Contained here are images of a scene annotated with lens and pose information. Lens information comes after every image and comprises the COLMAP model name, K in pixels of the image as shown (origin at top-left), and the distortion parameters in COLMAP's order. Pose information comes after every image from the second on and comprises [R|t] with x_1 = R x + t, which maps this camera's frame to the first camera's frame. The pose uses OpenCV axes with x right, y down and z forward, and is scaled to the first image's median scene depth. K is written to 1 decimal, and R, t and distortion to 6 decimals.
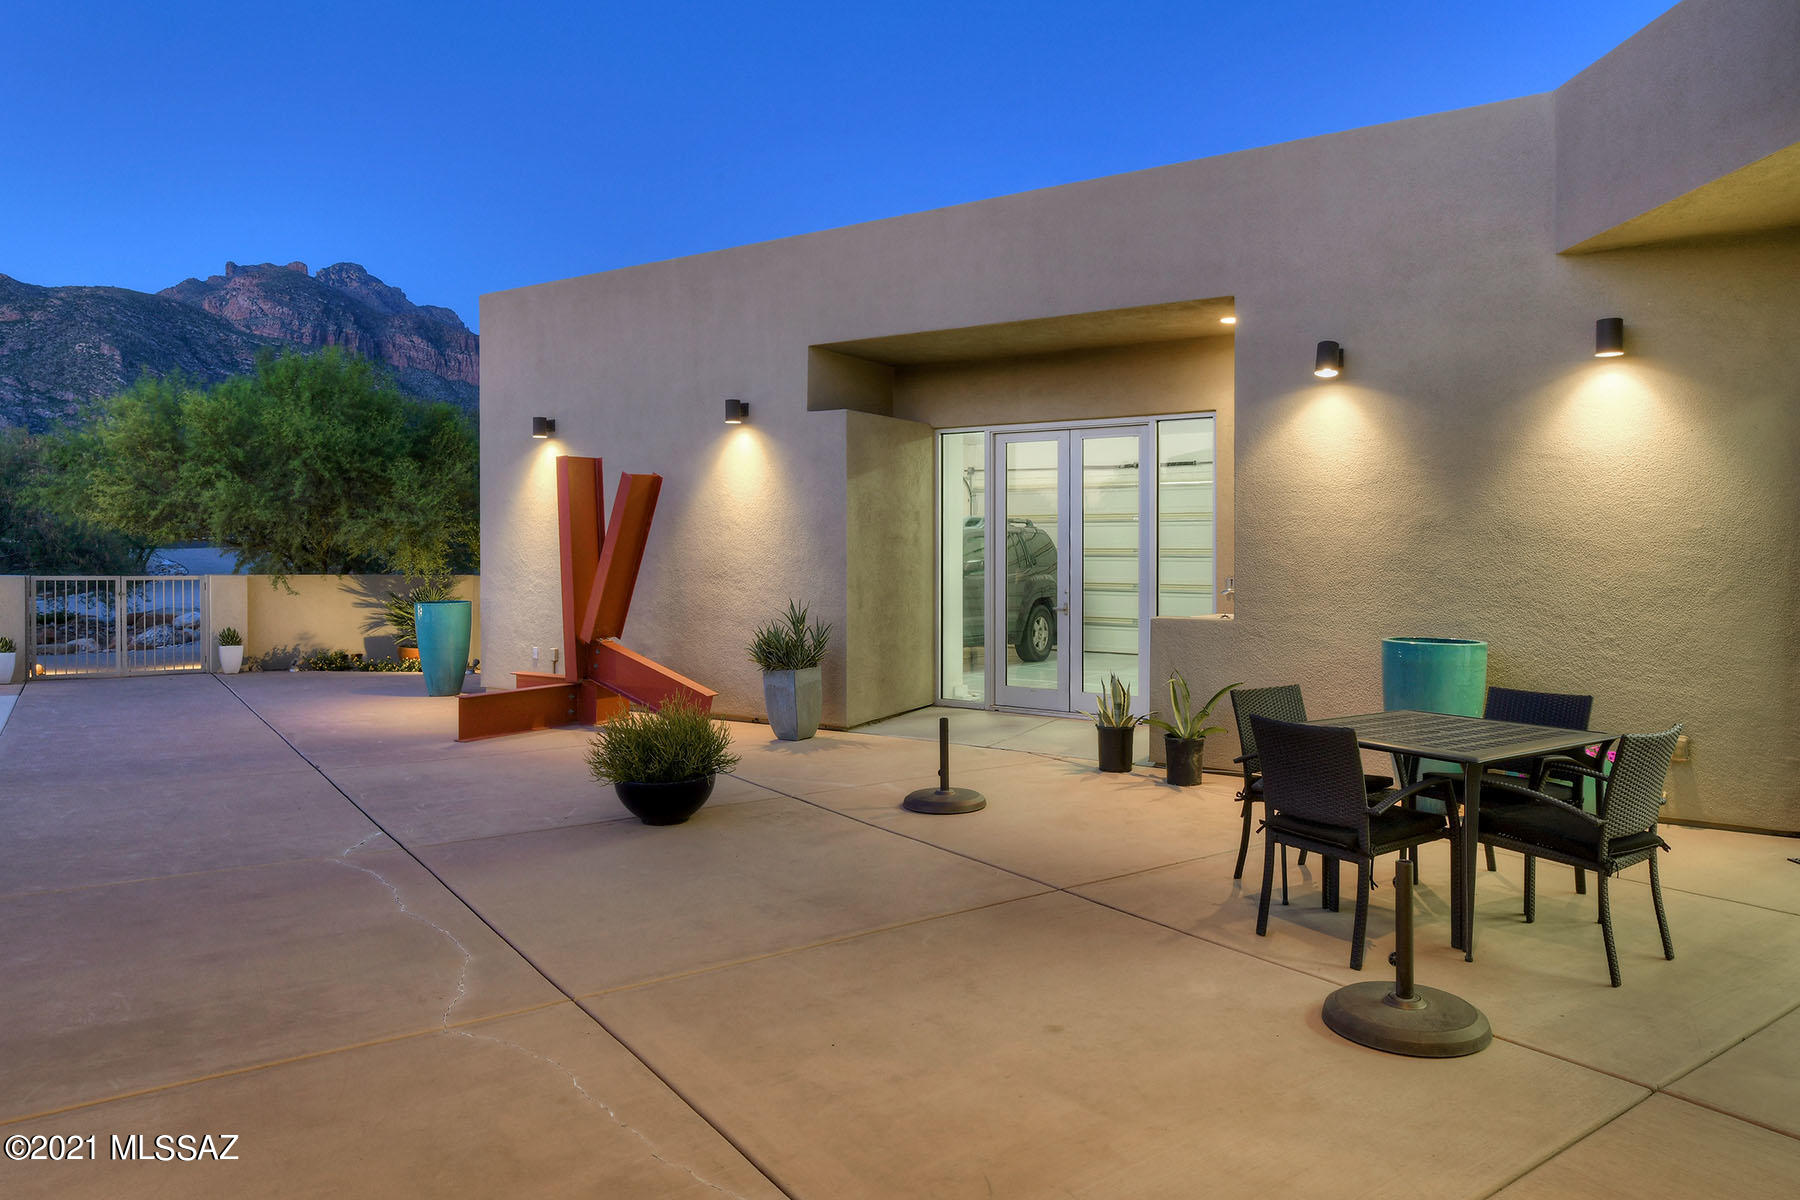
lens RADIAL K [[1154.4, 0, 899.4], [0, 1154.4, 597.3], [0, 0, 1]] dist [0.001446, 0.000322]
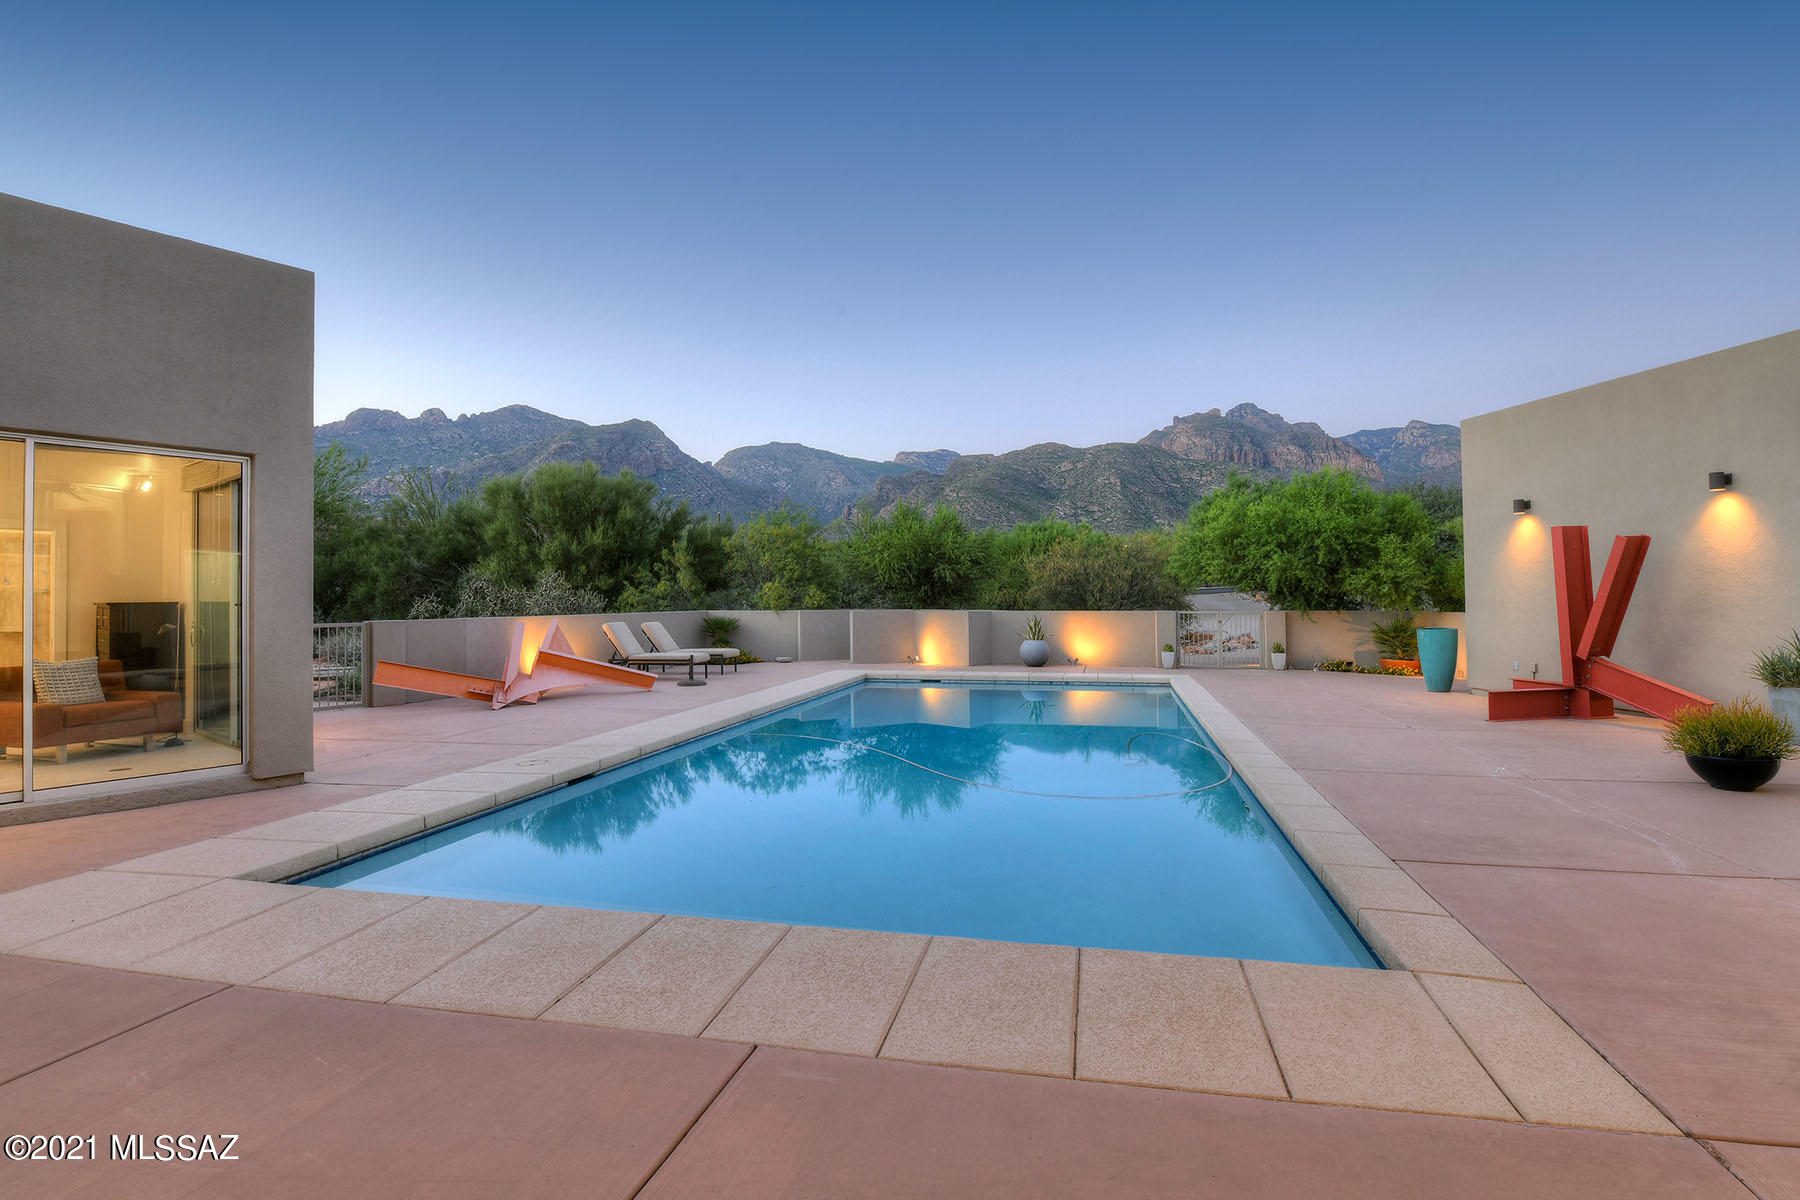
lens RADIAL K [[834.6, 0, 901.6], [0, 834.6, 588.8], [0, 0, 1]] dist [-0.000953, 0.000233]
pose [[0.707886, -0.019163, -0.706066, -0.110043], [-0.014483, 0.999028, -0.041635, 0.006801], [0.706178, 0.039698, 0.706921, -0.226655]]
